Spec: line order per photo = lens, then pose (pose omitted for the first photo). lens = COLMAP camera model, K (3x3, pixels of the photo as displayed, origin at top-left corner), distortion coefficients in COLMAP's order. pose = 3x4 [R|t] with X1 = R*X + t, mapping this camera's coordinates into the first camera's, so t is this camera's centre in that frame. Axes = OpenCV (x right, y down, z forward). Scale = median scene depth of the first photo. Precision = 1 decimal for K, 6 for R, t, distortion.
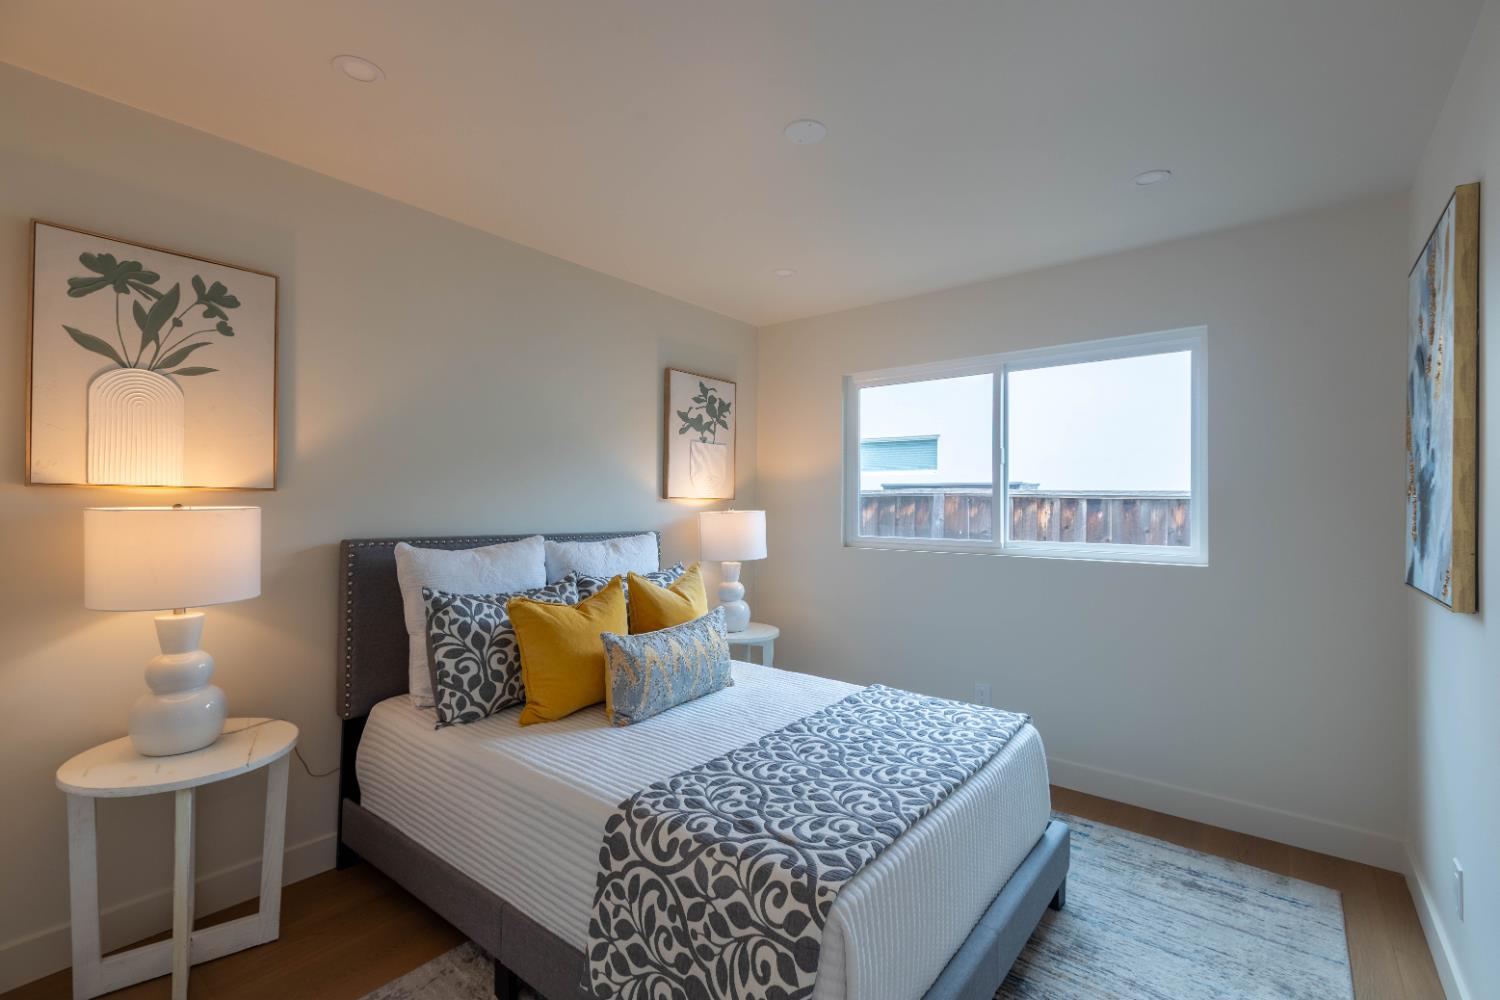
lens RADIAL K [[666.1, 0, 743.2], [0, 666.1, 503.0], [0, 0, 1]] dist [0.007766, -0.000171]
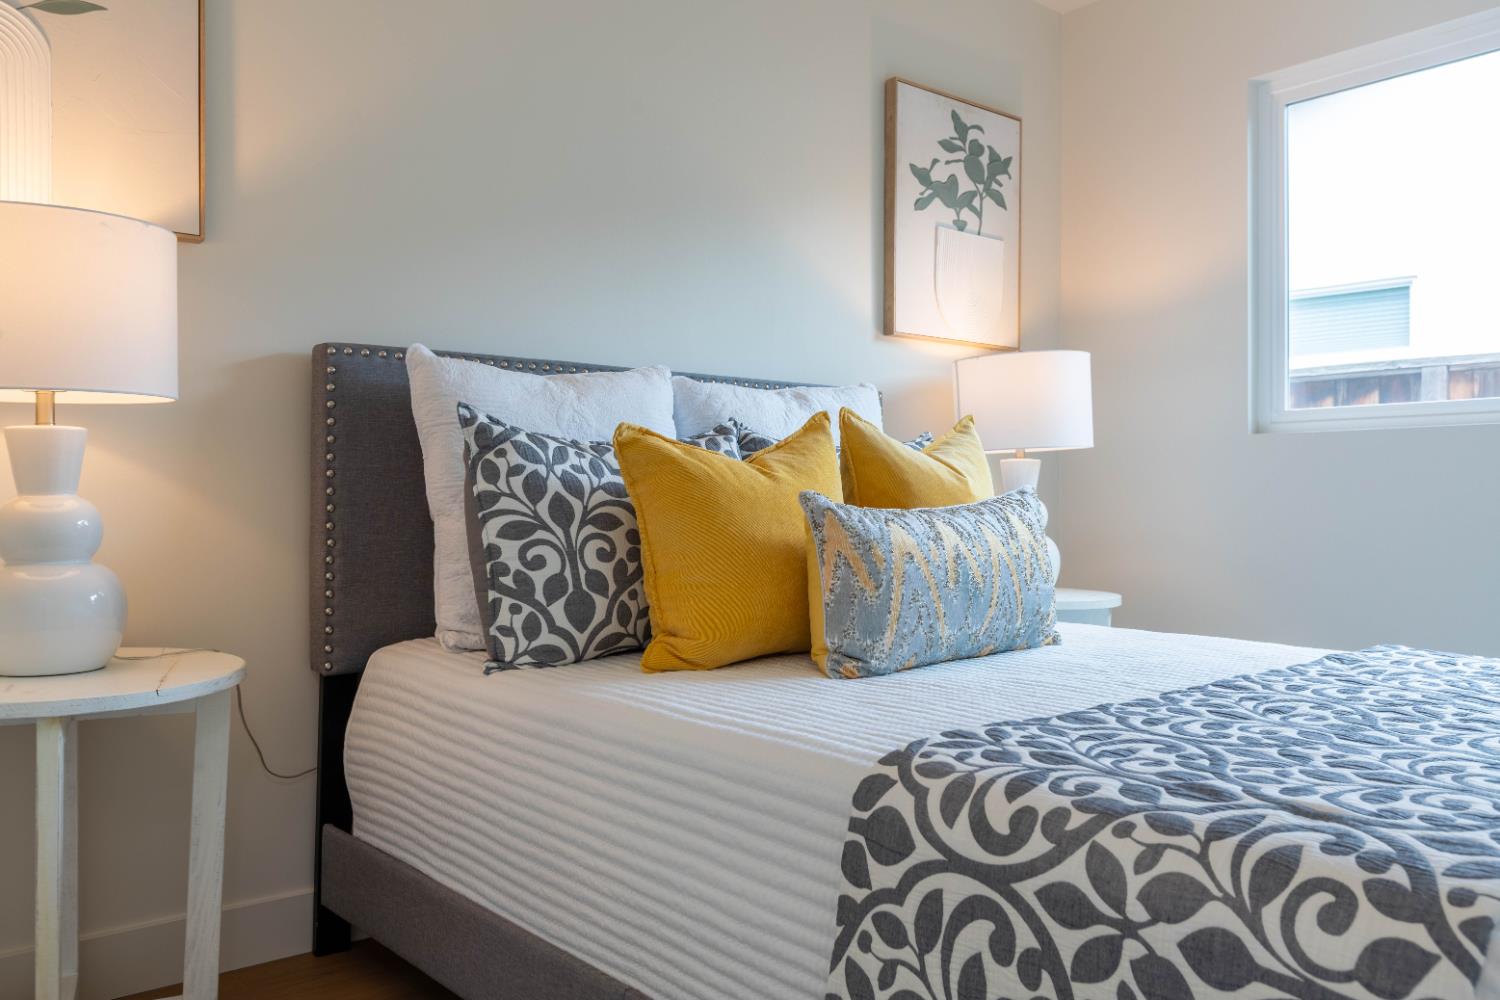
lens RADIAL K [[1184.2, 0, 747.1], [0, 1184.2, 501.6], [0, 0, 1]] dist [0.005611, -0.002649]
pose [[0.981511, -0.006509, -0.191293, -0.083243], [0.008141, 0.999937, 0.007748, 0.188224], [0.191230, -0.009162, 0.981502, 0.138230]]
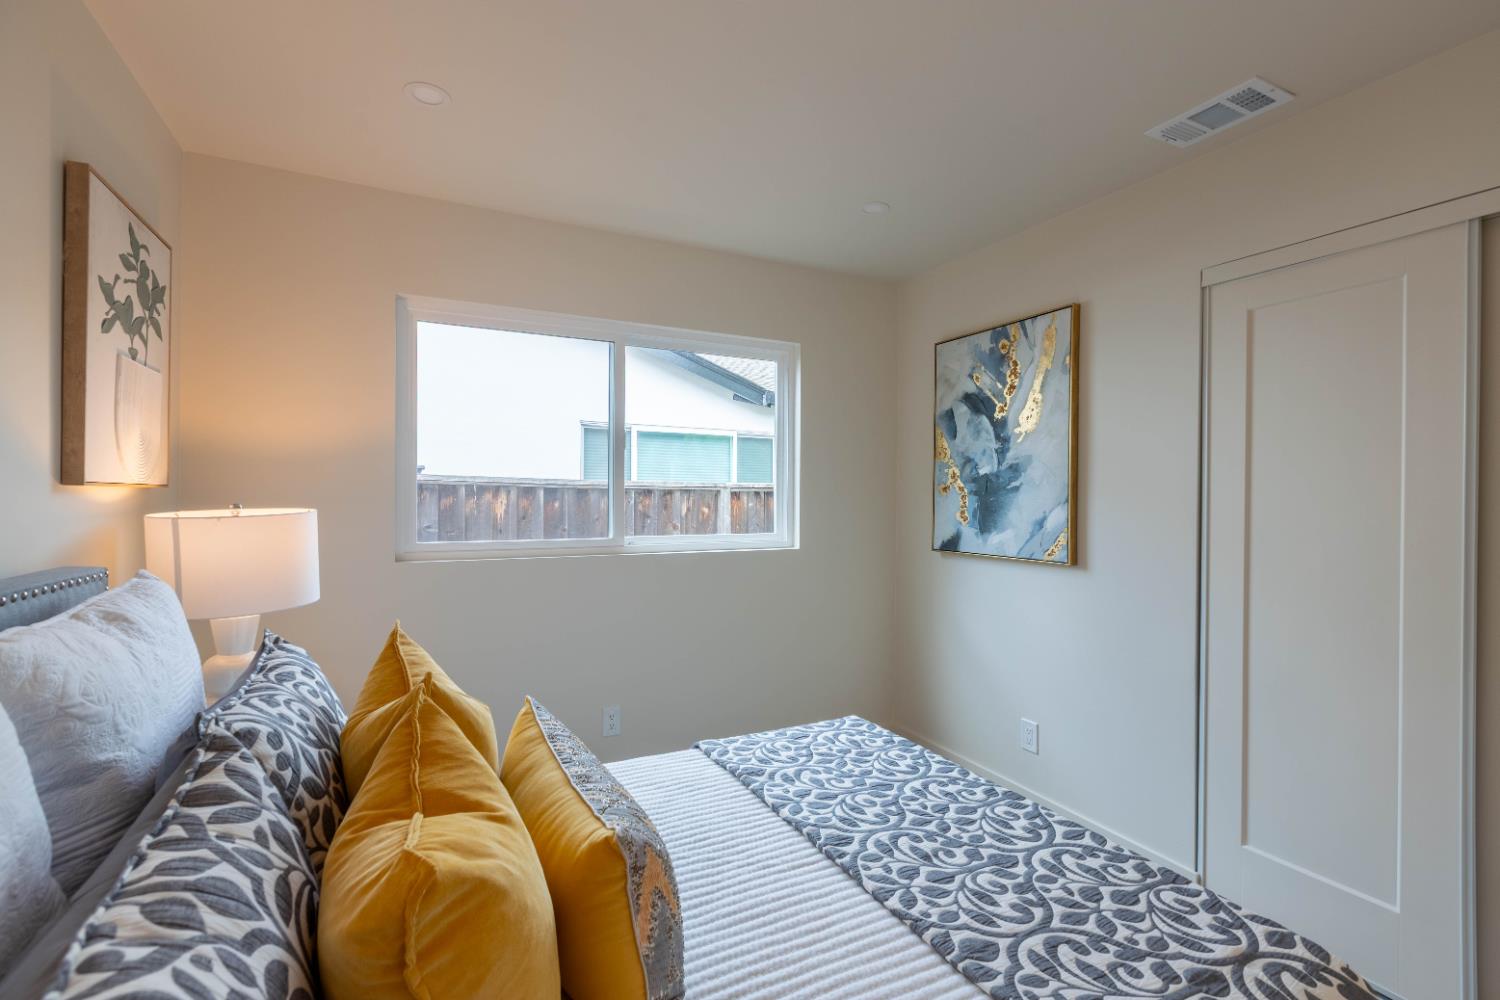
lens RADIAL K [[666.1, 0, 760.0], [0, 666.1, 504.5], [0, 0, 1]] dist [0.007766, -0.000171]
pose [[0.410381, -0.020010, 0.911695, -0.601271], [-0.005530, 0.999686, 0.024431, -0.017190], [-0.911898, -0.015068, 0.410141, 0.853126]]
